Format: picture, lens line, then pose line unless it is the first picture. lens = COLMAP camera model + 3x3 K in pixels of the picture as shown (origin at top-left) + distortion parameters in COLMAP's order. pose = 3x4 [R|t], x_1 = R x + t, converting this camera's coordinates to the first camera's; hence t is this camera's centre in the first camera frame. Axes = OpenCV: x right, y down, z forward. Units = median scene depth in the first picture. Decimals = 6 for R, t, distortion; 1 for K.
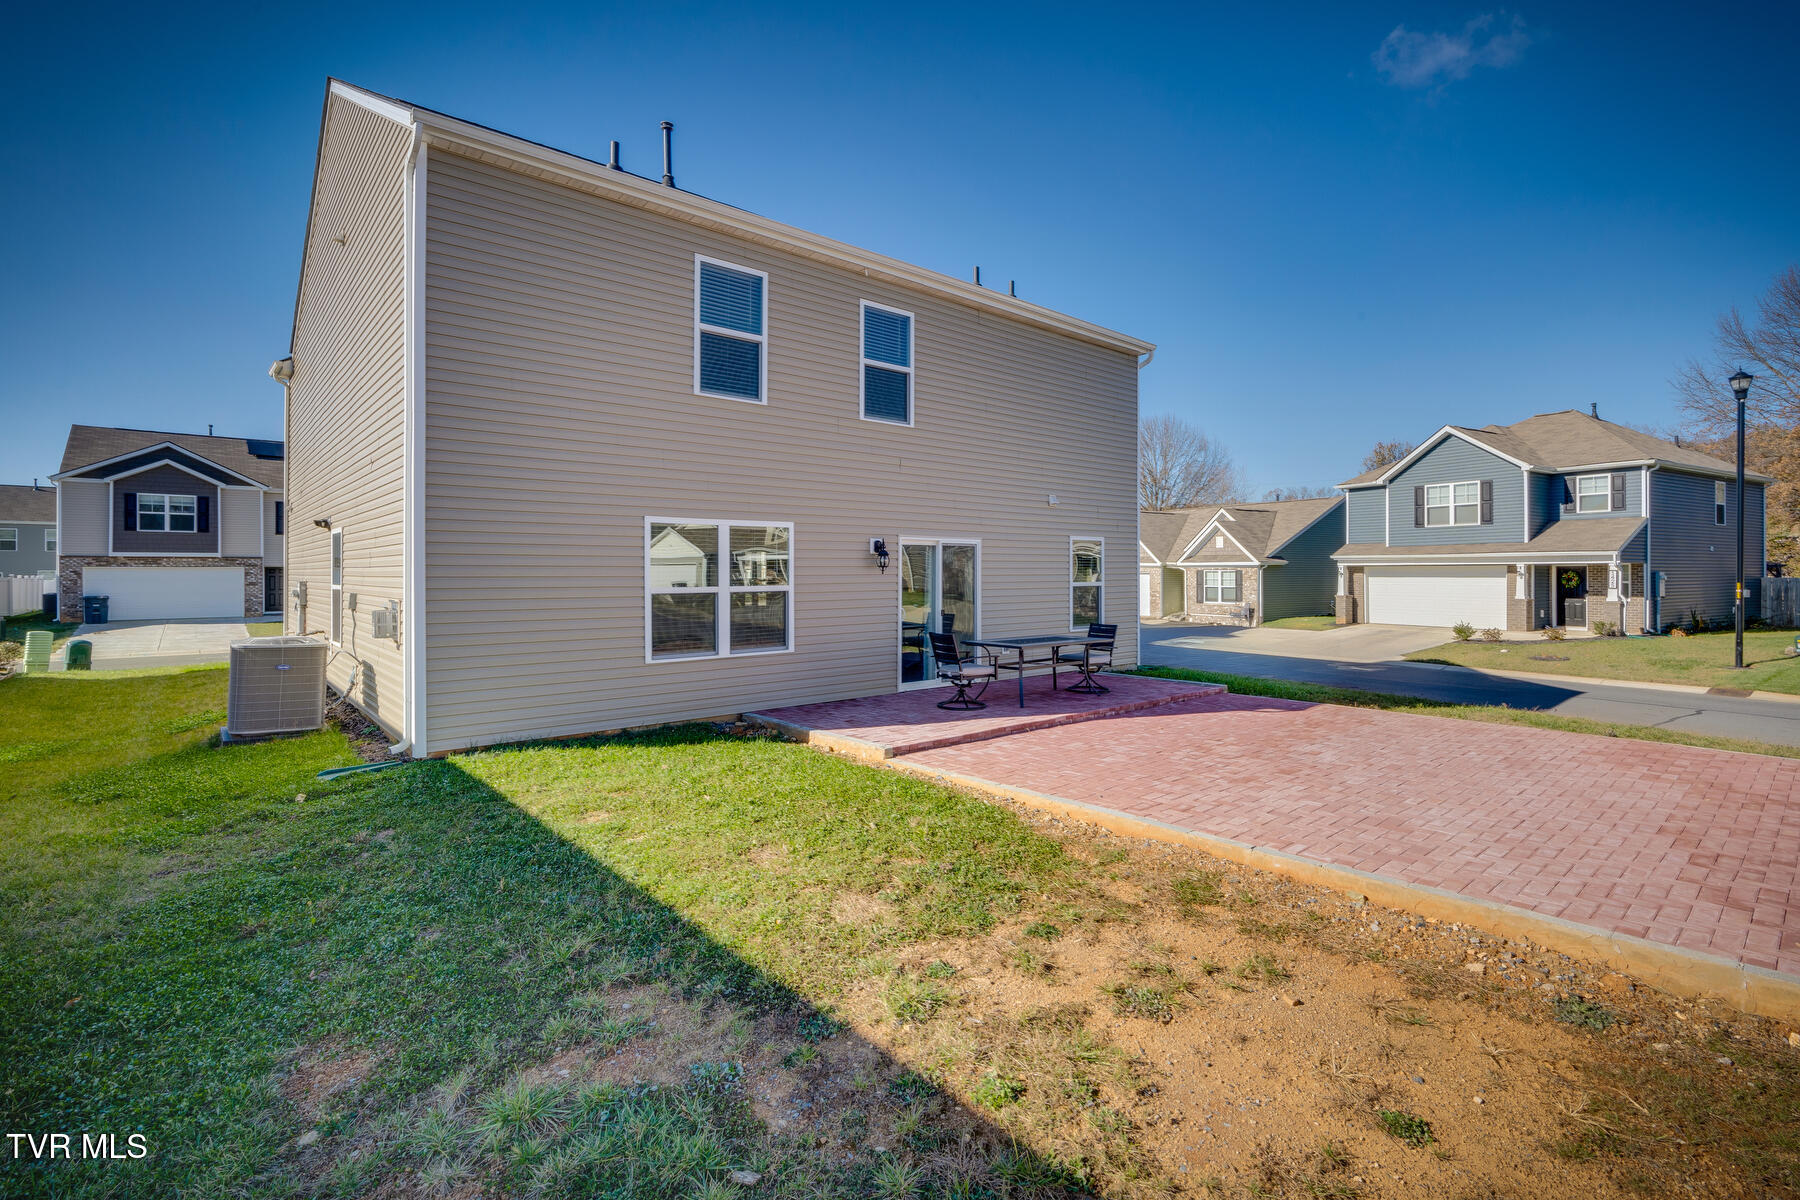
lens RADIAL K [[845.5, 0, 889.6], [0, 845.5, 575.6], [0, 0, 1]] dist [-0.000665, -0.000156]
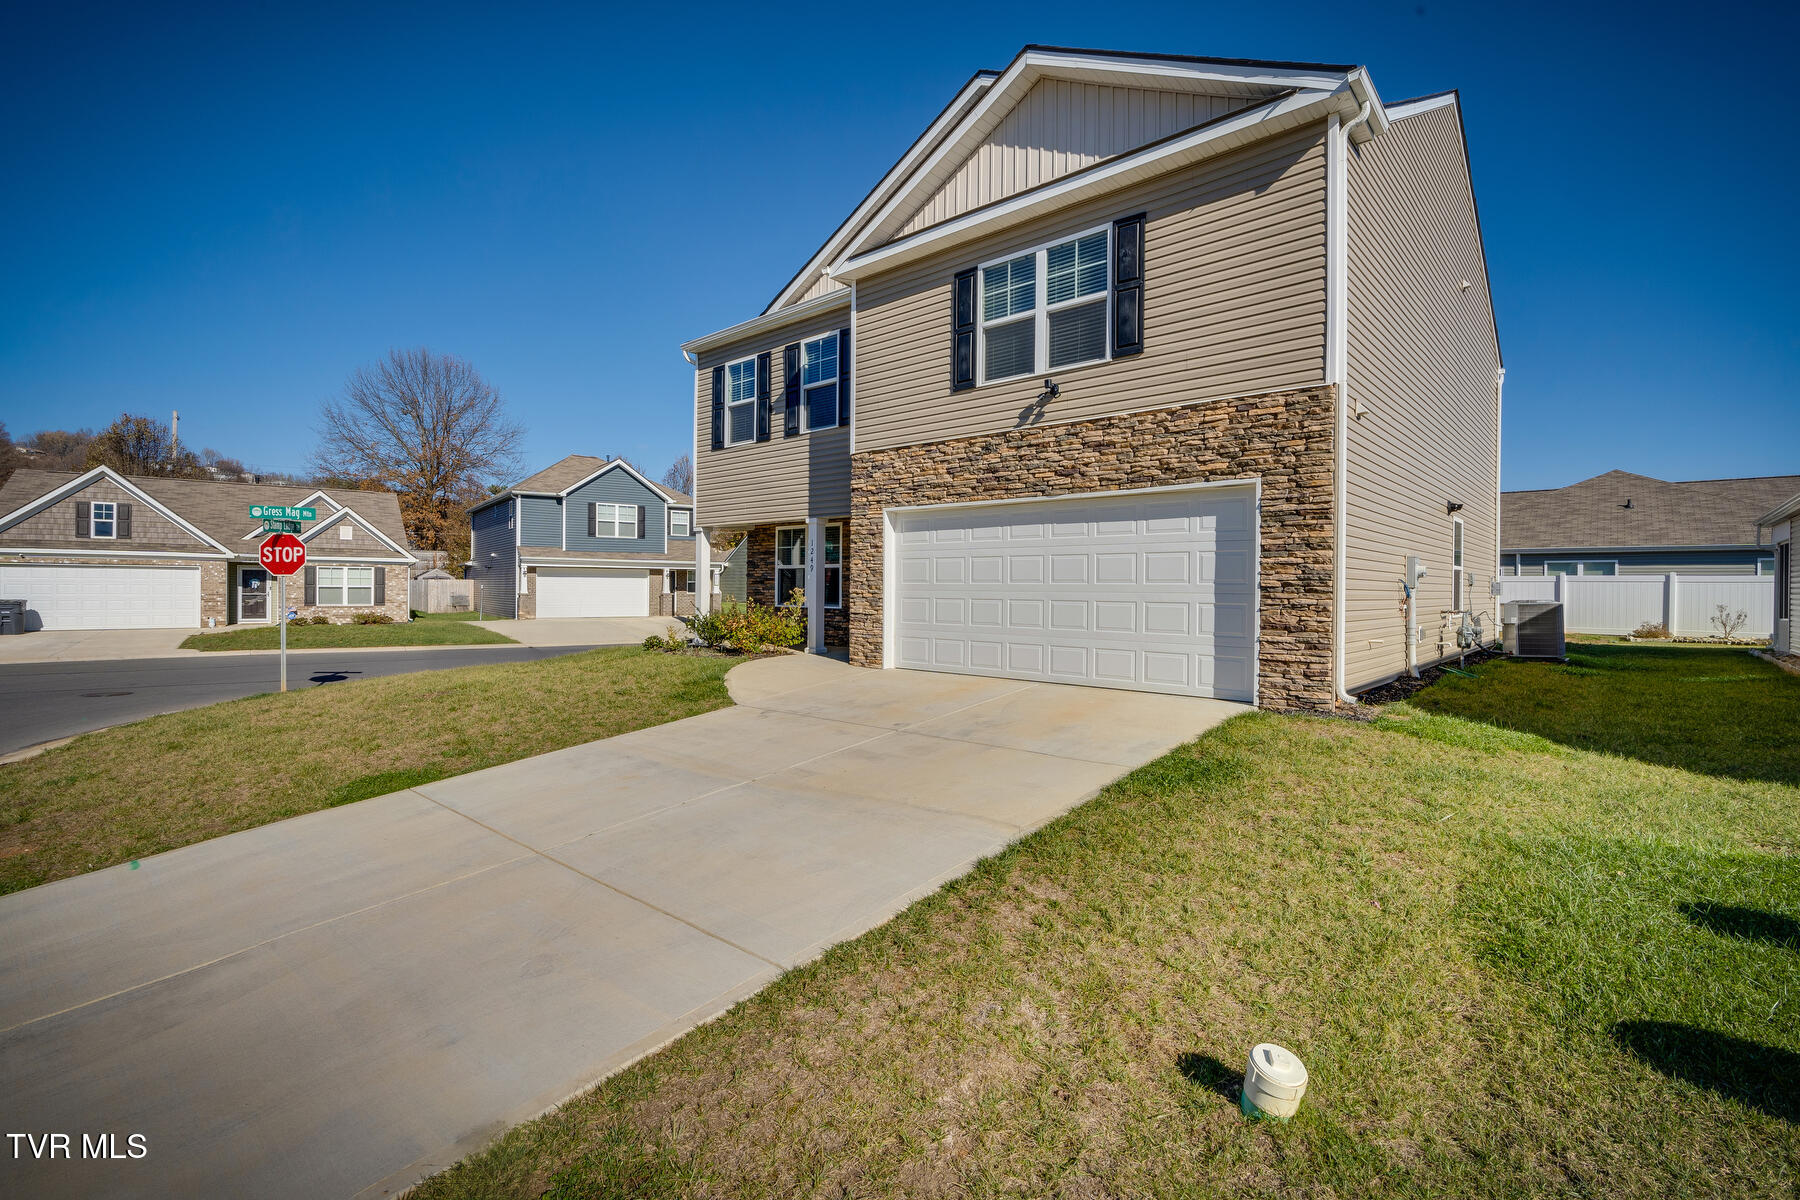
lens RADIAL K [[845.5, 0, 889.6], [0, 845.5, 575.6], [0, 0, 1]] dist [-0.000665, -0.000156]
pose [[-0.101533, 0.015910, 0.994705, -0.700018], [-0.005527, 0.999848, -0.016556, 0.019617], [-0.994817, -0.007179, -0.101430, 0.768412]]
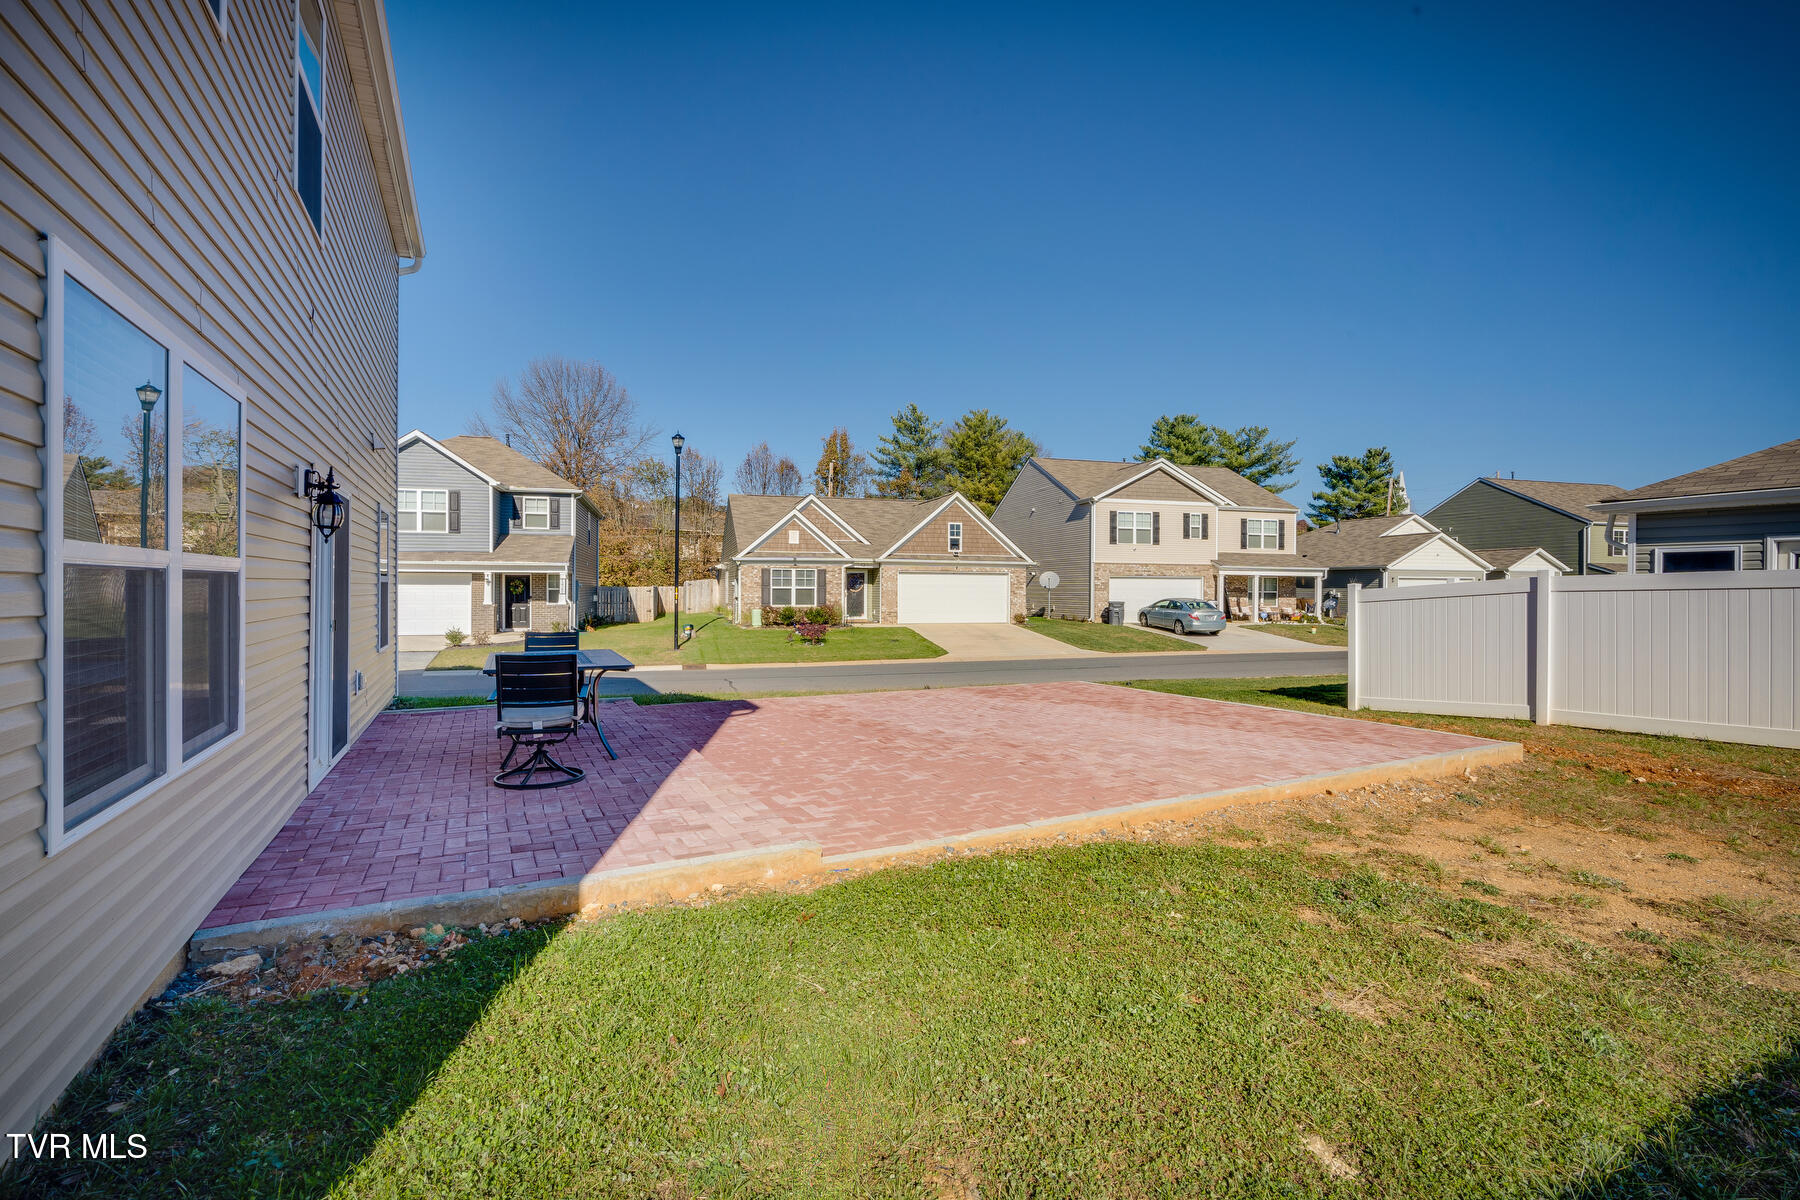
lens RADIAL K [[820.1, 0, 900.0], [0, 820.1, 590.7], [0, 0, 1]] dist [0.000355, 0.000127]
pose [[0.245847, -0.001676, 0.969307, -0.134850], [-0.004467, 0.999986, 0.002862, 0.004593], [-0.969298, -0.005033, 0.245836, 0.234946]]
